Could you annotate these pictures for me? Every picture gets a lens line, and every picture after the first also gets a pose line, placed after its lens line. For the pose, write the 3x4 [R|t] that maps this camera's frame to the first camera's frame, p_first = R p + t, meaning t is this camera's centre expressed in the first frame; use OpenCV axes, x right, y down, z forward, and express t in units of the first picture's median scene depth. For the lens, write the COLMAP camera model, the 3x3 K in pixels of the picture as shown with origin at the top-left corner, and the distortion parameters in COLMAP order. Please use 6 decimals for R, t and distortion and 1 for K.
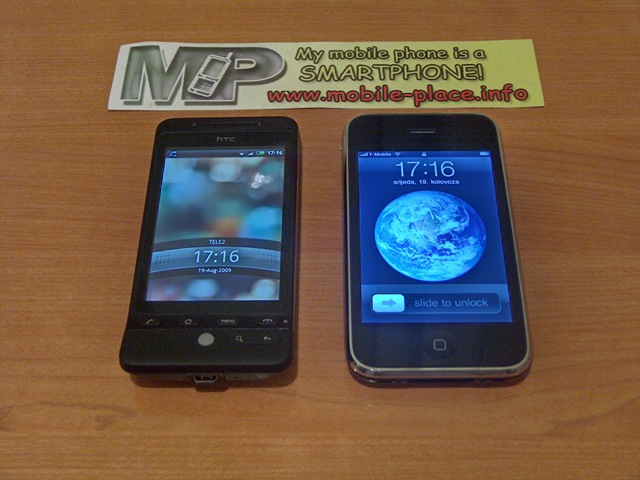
lens RADIAL K [[988.3, 0, 328.2], [0, 988.3, 225.4], [0, 0, 1]] dist [-0.079851, 0.000000]
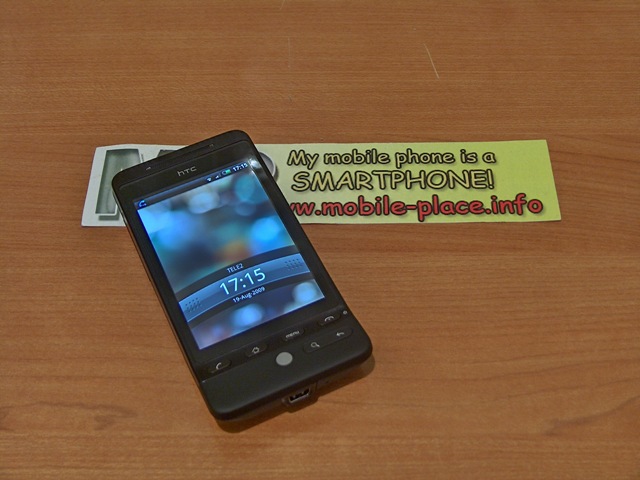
lens RADIAL K [[988.3, 0, 324.7], [0, 988.3, 235.0], [0, 0, 1]] dist [-0.079851, 0.000000]
pose [[0.999992, -0.003242, -0.002440, 0.003284], [0.003267, 0.999940, 0.010415, -0.113946], [0.002407, -0.010423, 0.999943, 0.086948]]
